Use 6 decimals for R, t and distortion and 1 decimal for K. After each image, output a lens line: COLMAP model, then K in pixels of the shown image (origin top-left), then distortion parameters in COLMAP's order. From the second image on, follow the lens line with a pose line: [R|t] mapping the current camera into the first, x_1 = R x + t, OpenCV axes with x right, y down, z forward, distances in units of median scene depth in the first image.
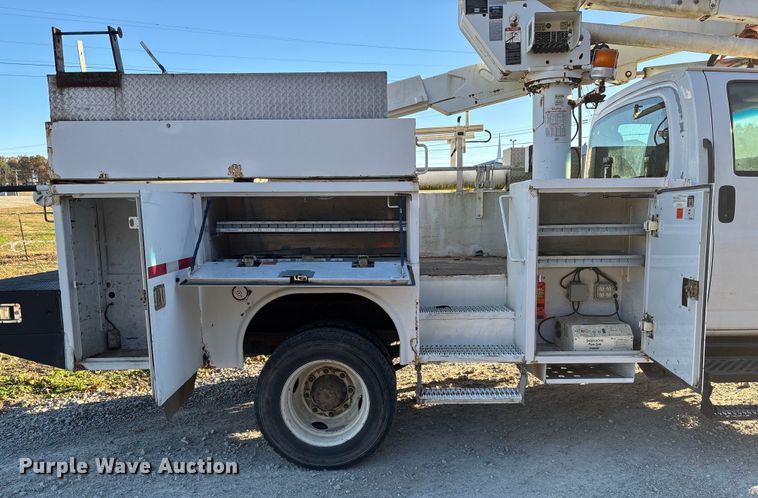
lens RADIAL K [[582.2, 0, 401.7], [0, 582.2, 277.1], [0, 0, 1]] dist [0.085740, -0.082844]
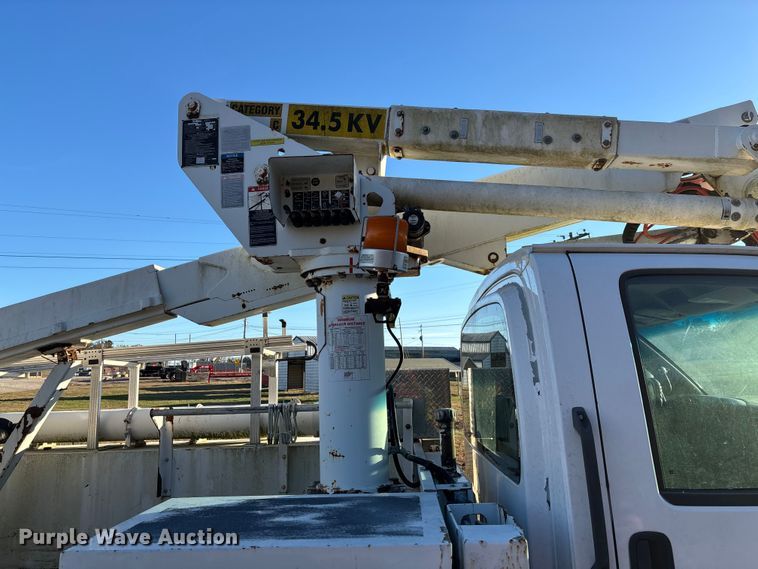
lens RADIAL K [[578.5, 0, 394.3], [0, 578.5, 288.9], [0, 0, 1]] dist [0.075519, -0.086289]
pose [[0.998914, -0.022004, -0.041066, 0.337525], [0.010092, 0.962711, -0.270345, -0.171152], [0.045483, 0.269637, 0.961887, 0.486228]]
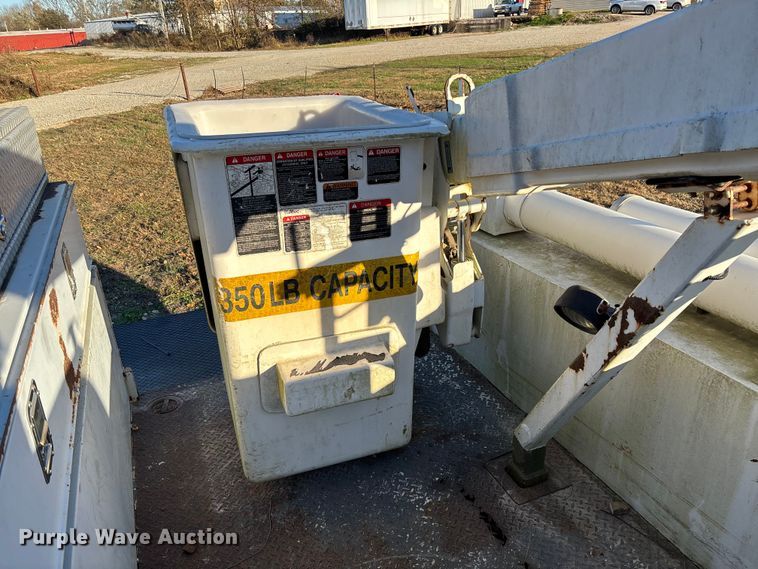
lens RADIAL K [[584.6, 0, 377.9], [0, 584.6, 287.4], [0, 0, 1]] dist [0.077461, -0.094922]
pose [[0.377544, 0.365229, -0.850922, 0.084773], [-0.079818, 0.928346, 0.363047, -0.327669], [0.922545, -0.069147, 0.379644, 0.931173]]
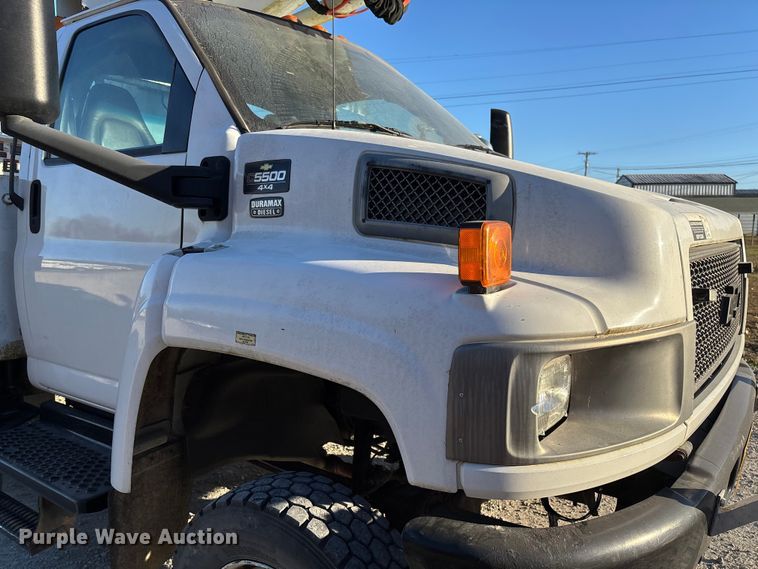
lens RADIAL K [[596.3, 0, 379.0], [0, 596.3, 284.5], [0, 0, 1]] dist [0.006012, -0.001015]
pose [[0.793966, 0.066282, -0.604338, 1.080495], [-0.086805, 0.996214, -0.004780, -0.052416], [0.601733, 0.056255, 0.796714, 0.573211]]
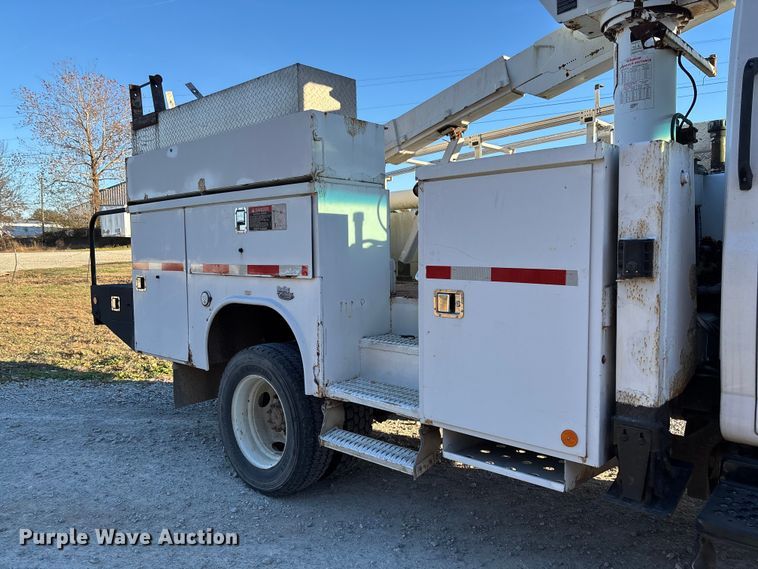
lens RADIAL K [[584.6, 0, 377.9], [0, 584.6, 287.4], [0, 0, 1]] dist [0.077461, -0.094922]
pose [[0.720669, 0.046269, -0.691733, 0.537632], [-0.075289, 0.997093, -0.011745, -0.003969], [0.689179, 0.060544, 0.722057, 0.348918]]
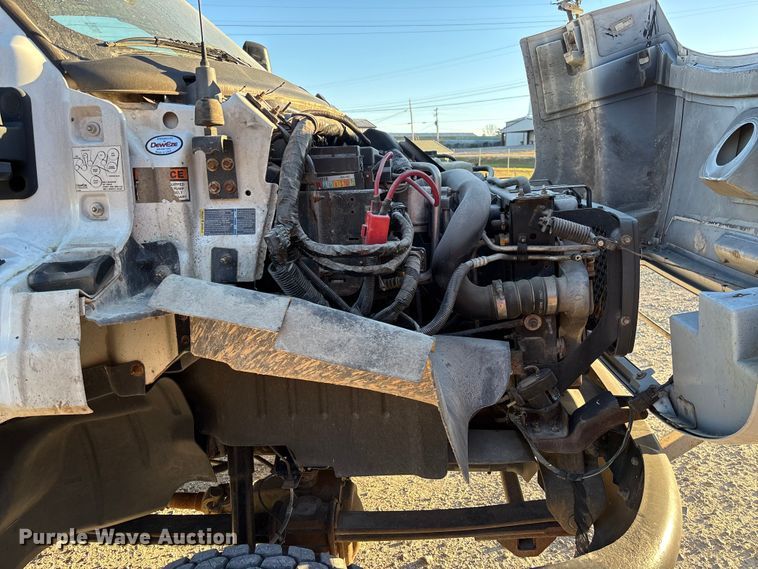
lens RADIAL K [[584.6, 0, 377.9], [0, 584.6, 287.4], [0, 0, 1]] dist [0.077461, -0.094922]
pose [[0.993593, -0.001573, -0.113005, 0.913281], [0.009540, 0.997502, 0.069997, -0.068268], [0.112613, -0.070627, 0.991126, 0.606040]]
